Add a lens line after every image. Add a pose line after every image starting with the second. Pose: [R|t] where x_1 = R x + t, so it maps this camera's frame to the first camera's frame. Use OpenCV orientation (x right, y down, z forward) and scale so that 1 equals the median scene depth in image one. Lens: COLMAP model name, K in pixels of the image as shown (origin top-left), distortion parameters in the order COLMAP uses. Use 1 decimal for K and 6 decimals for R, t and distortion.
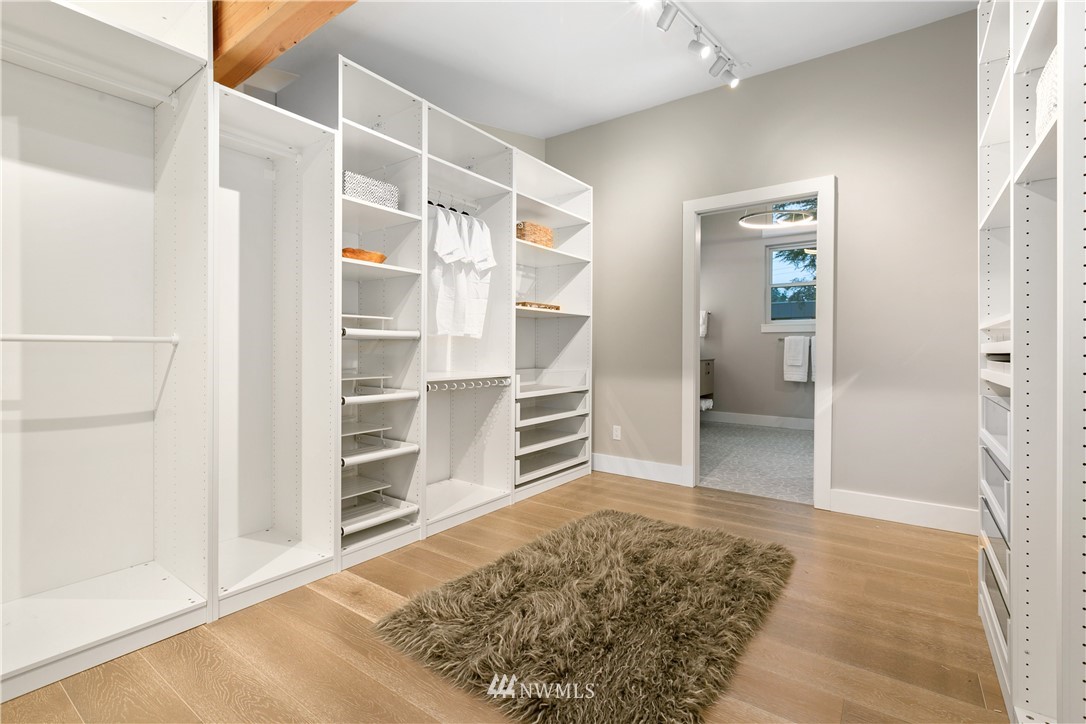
lens RADIAL K [[497.7, 0, 542.3], [0, 497.7, 352.2], [0, 0, 1]] dist [-0.008995, -0.001440]
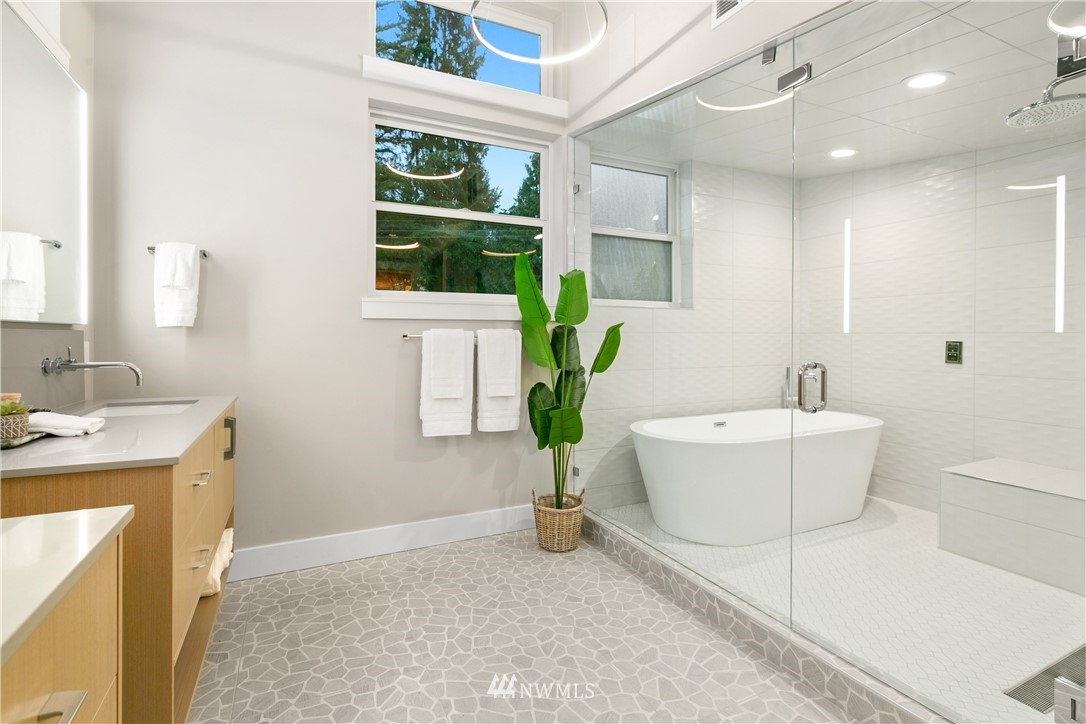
lens RADIAL K [[497.7, 0, 531.6], [0, 497.7, 343.0], [0, 0, 1]] dist [-0.008995, -0.001440]
pose [[0.472951, -0.013595, 0.880984, 0.164663], [0.012452, 0.999884, 0.008745, -0.023110], [-0.881001, 0.006834, 0.473066, 0.715516]]
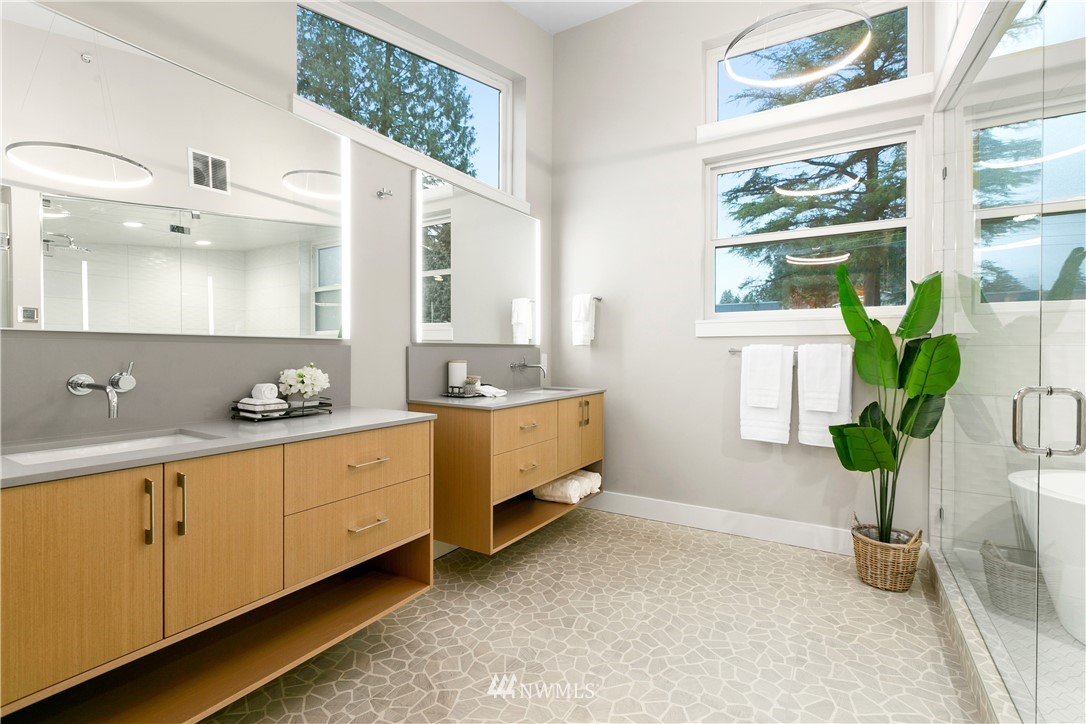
lens RADIAL K [[497.7, 0, 552.3], [0, 497.7, 356.9], [0, 0, 1]] dist [-0.008995, -0.001440]
pose [[0.995277, -0.004457, 0.096978, 0.258911], [0.004299, 0.999989, 0.001842, -0.022077], [-0.096986, -0.001416, 0.995285, 0.539434]]
